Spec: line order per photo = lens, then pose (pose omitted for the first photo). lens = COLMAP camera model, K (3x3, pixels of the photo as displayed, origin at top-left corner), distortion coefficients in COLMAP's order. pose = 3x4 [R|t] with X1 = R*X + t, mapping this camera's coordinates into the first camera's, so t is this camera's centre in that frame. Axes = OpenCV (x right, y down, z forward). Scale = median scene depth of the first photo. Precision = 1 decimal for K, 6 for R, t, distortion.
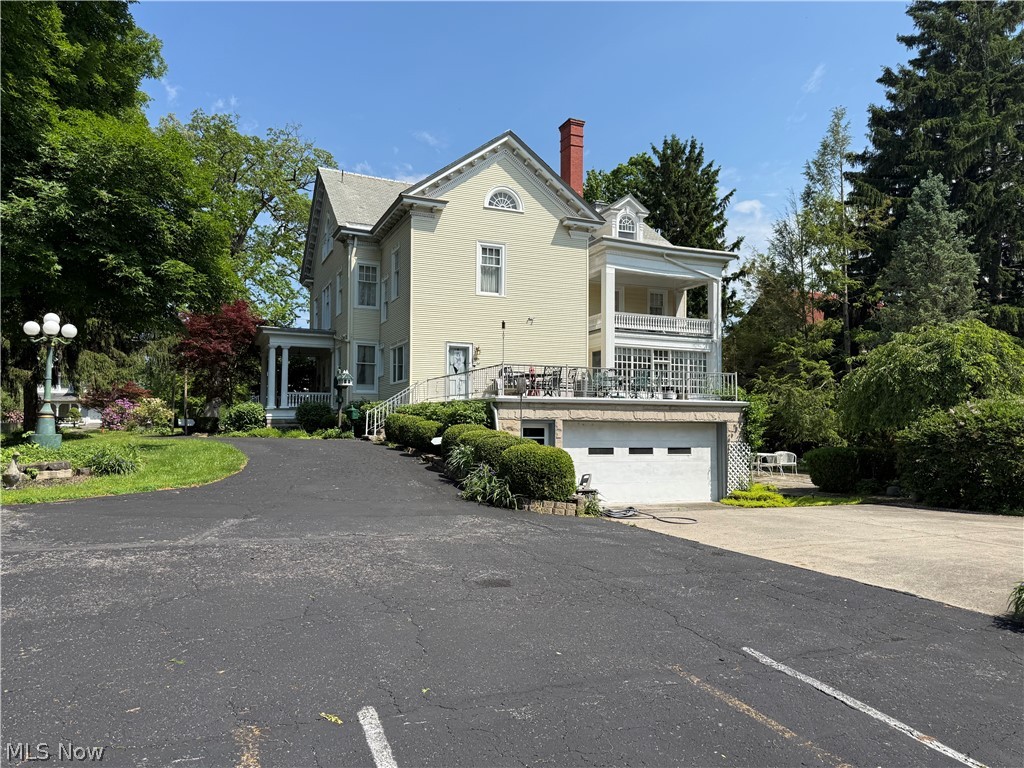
lens RADIAL K [[717.0, 0, 516.6], [0, 717.0, 408.3], [0, 0, 1]] dist [0.158745, -0.324135]
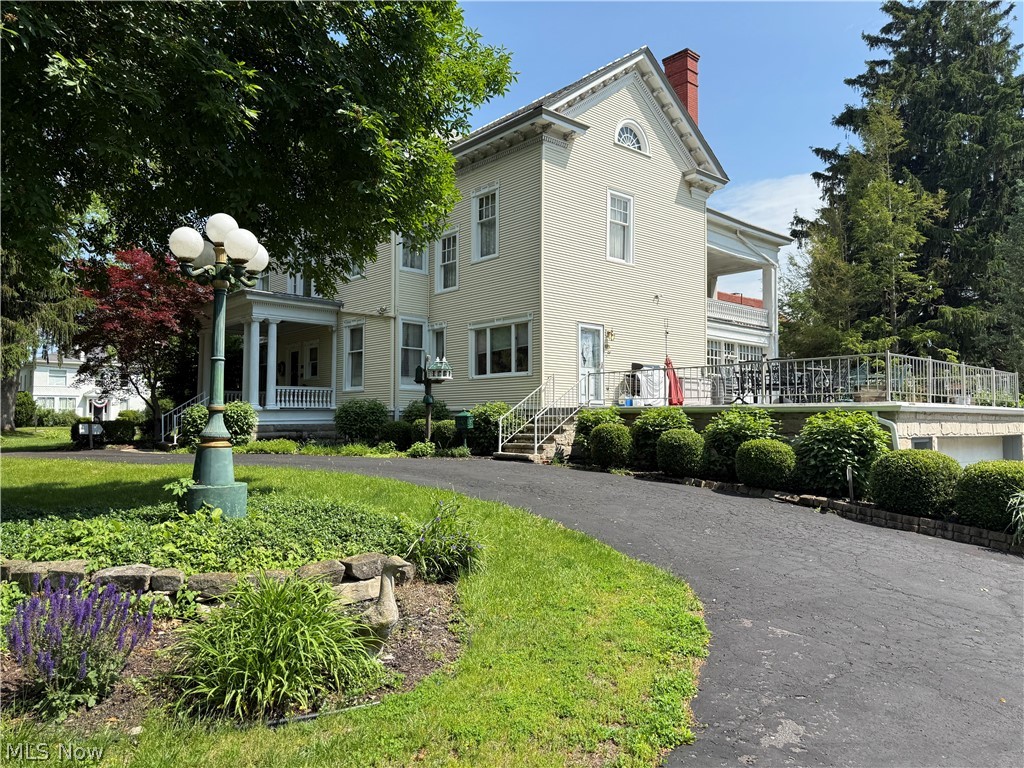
lens RADIAL K [[717.0, 0, 516.6], [0, 717.0, 408.3], [0, 0, 1]] dist [0.158745, -0.324135]
pose [[0.950083, 0.004229, 0.311968, -0.370043], [-0.006998, 0.999945, 0.007756, -0.009260], [-0.311918, -0.009552, 0.950061, 0.310851]]
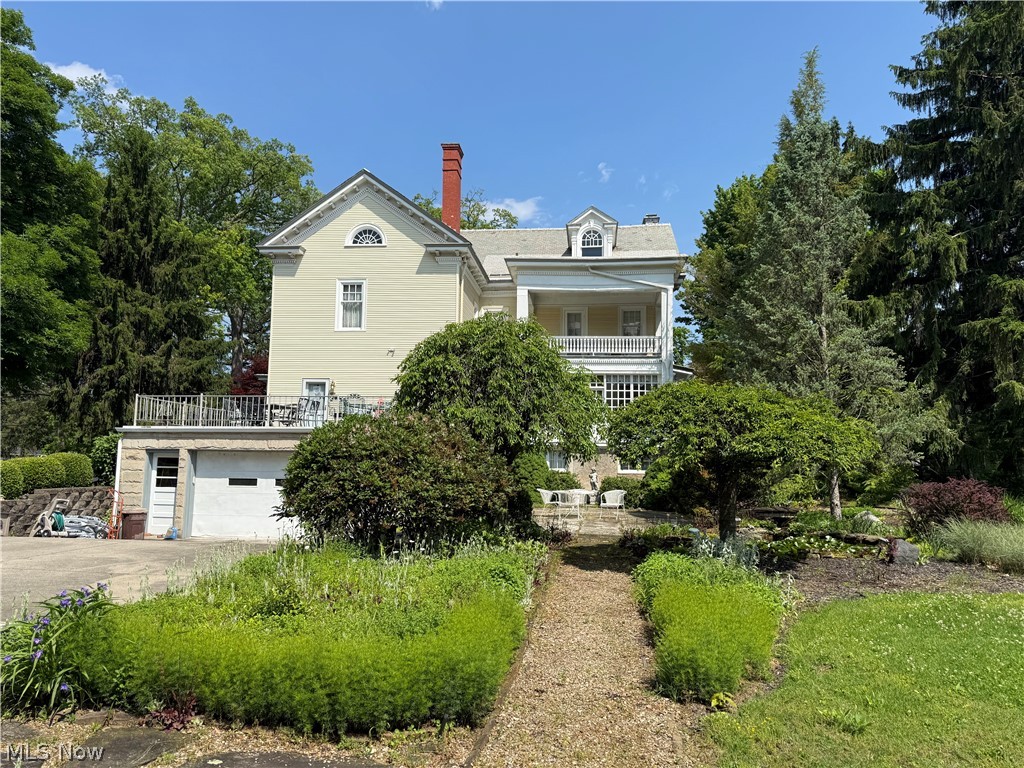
lens RADIAL K [[717.0, 0, 516.6], [0, 717.0, 408.3], [0, 0, 1]] dist [0.158745, -0.324135]
pose [[0.870948, -0.035069, -0.490122, 0.656823], [0.005033, 0.998034, -0.062467, 0.017111], [0.491350, 0.051938, 0.869412, 0.233329]]
